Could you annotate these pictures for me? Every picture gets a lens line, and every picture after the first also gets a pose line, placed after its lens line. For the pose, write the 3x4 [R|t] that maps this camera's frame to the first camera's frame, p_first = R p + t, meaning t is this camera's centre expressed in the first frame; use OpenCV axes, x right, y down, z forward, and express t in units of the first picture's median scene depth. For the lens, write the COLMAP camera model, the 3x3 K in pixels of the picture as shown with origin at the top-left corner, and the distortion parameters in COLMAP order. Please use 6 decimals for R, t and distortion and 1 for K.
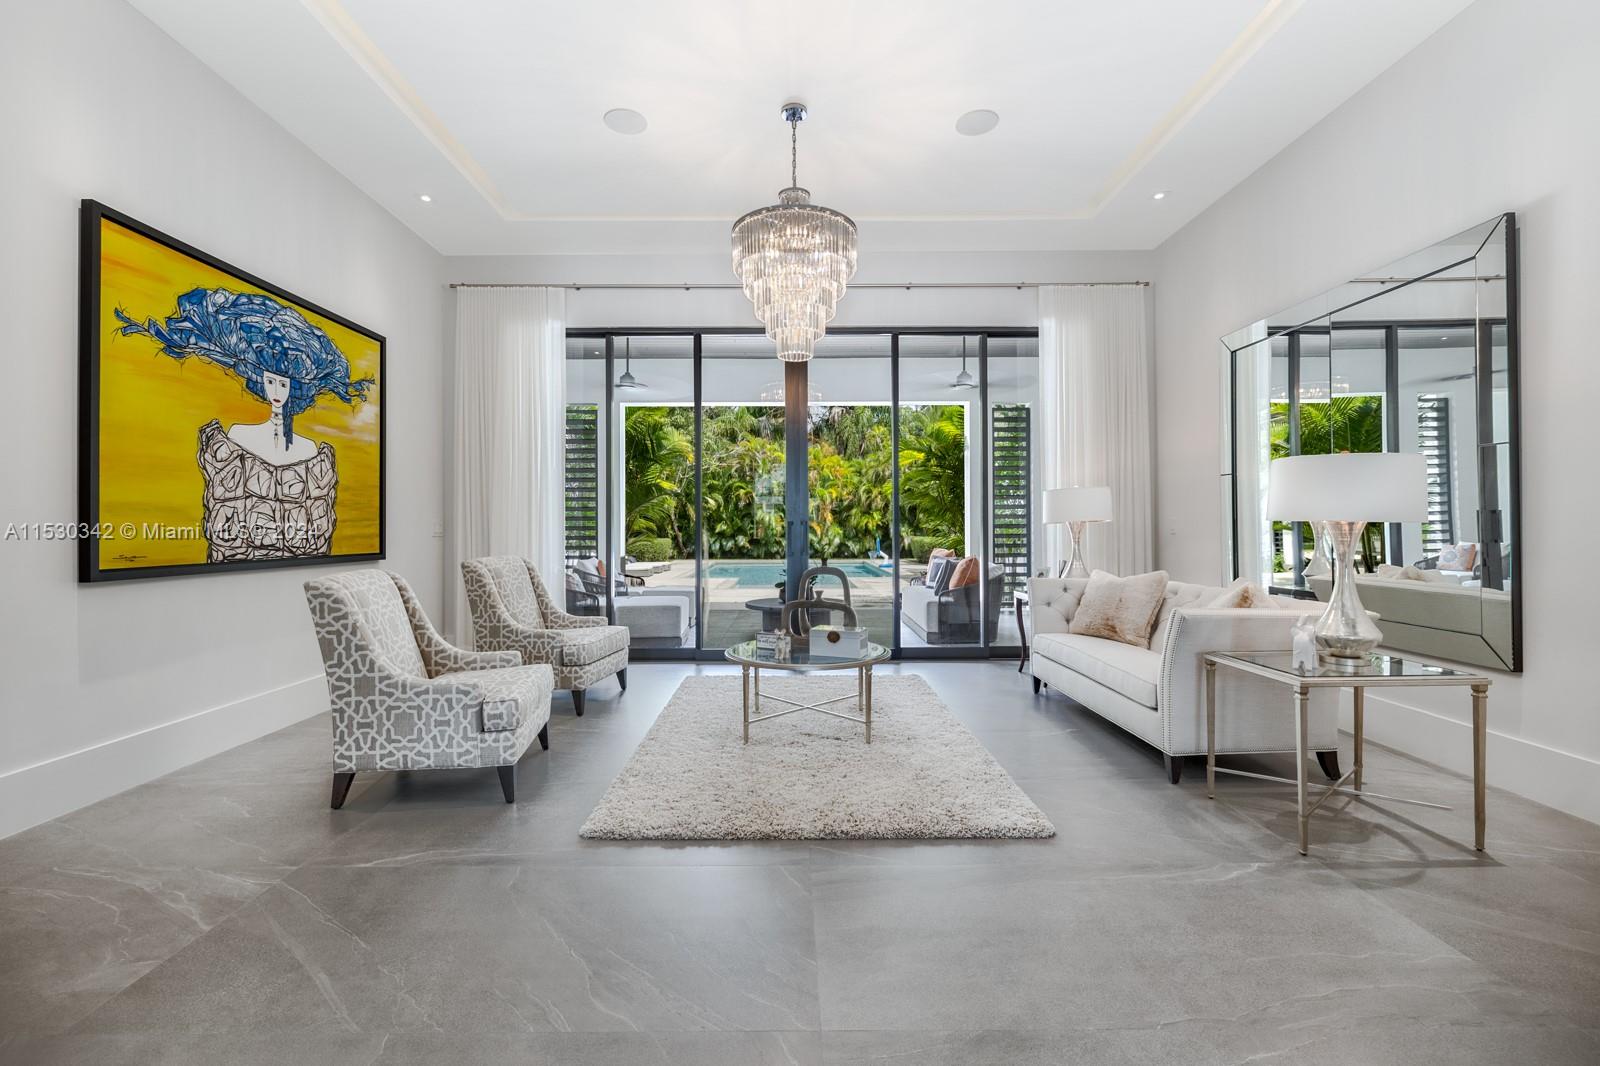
lens RADIAL K [[675.6, 0, 792.0], [0, 675.6, 525.7], [0, 0, 1]] dist [-0.001696, -0.000342]
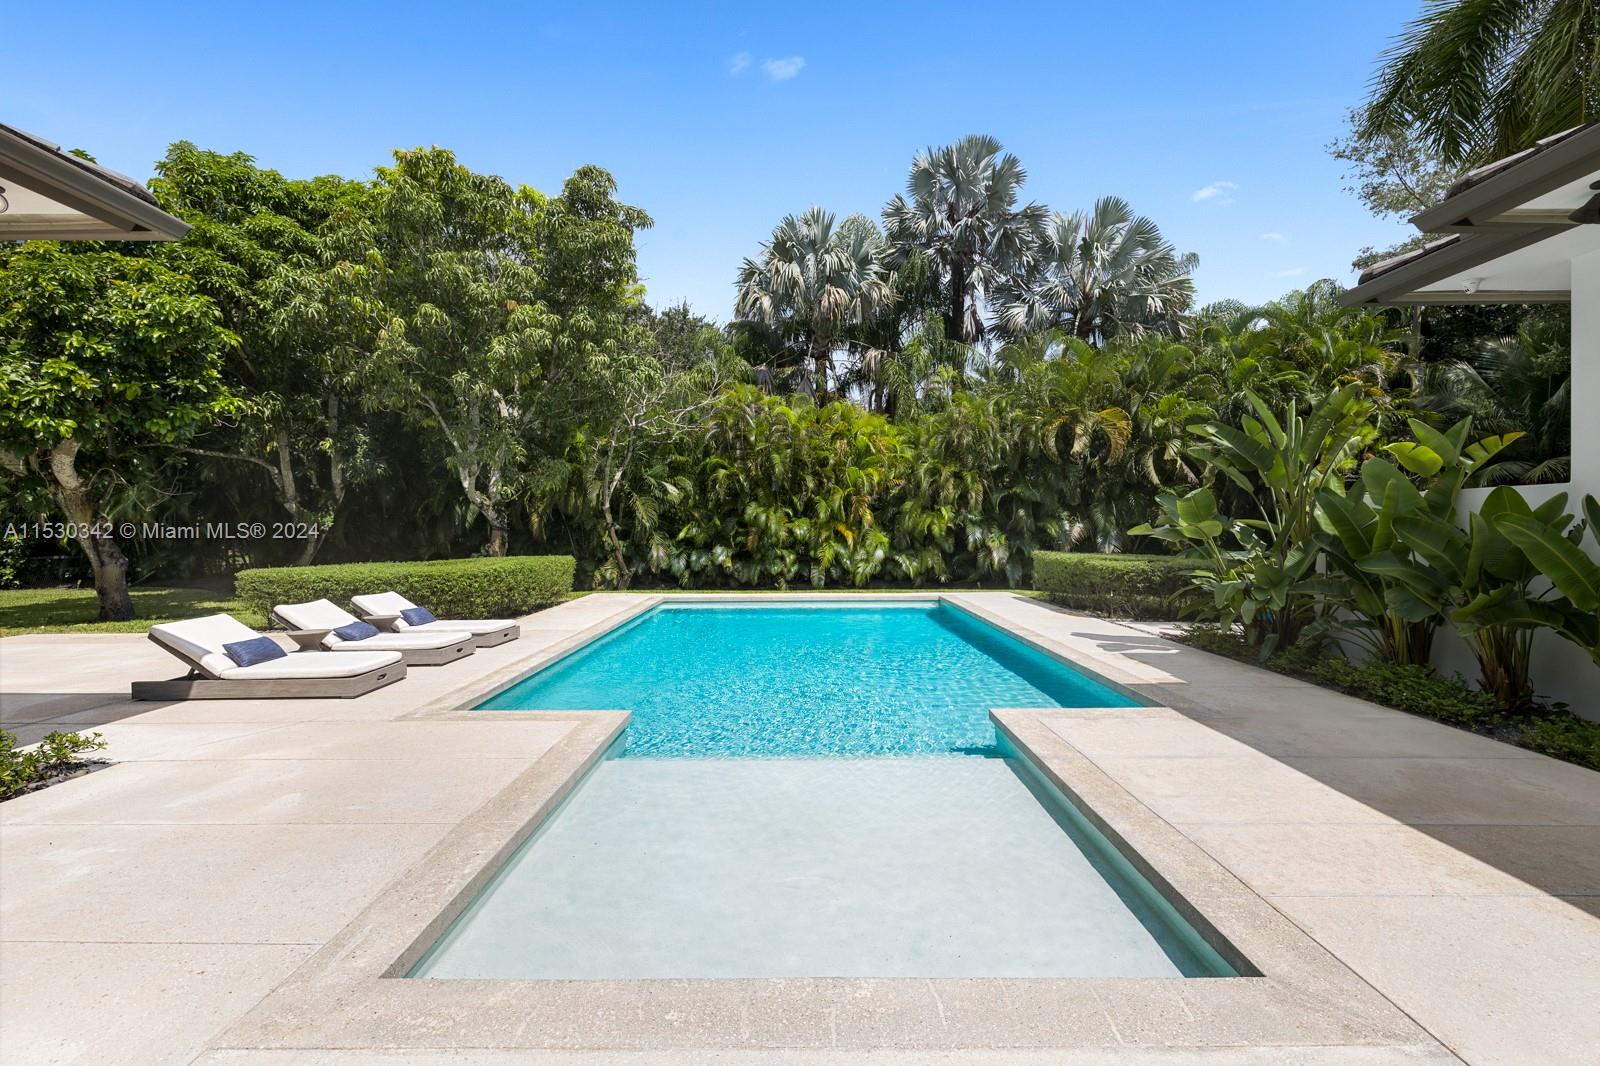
lens RADIAL K [[675.6, 0, 792.0], [0, 675.6, 525.7], [0, 0, 1]] dist [-0.001696, -0.000342]
pose [[0.999848, 0.000622, -0.017433, -0.001420], [-0.000644, 0.999999, -0.001302, -0.002484], [0.017433, 0.001313, 0.999847, 0.396219]]
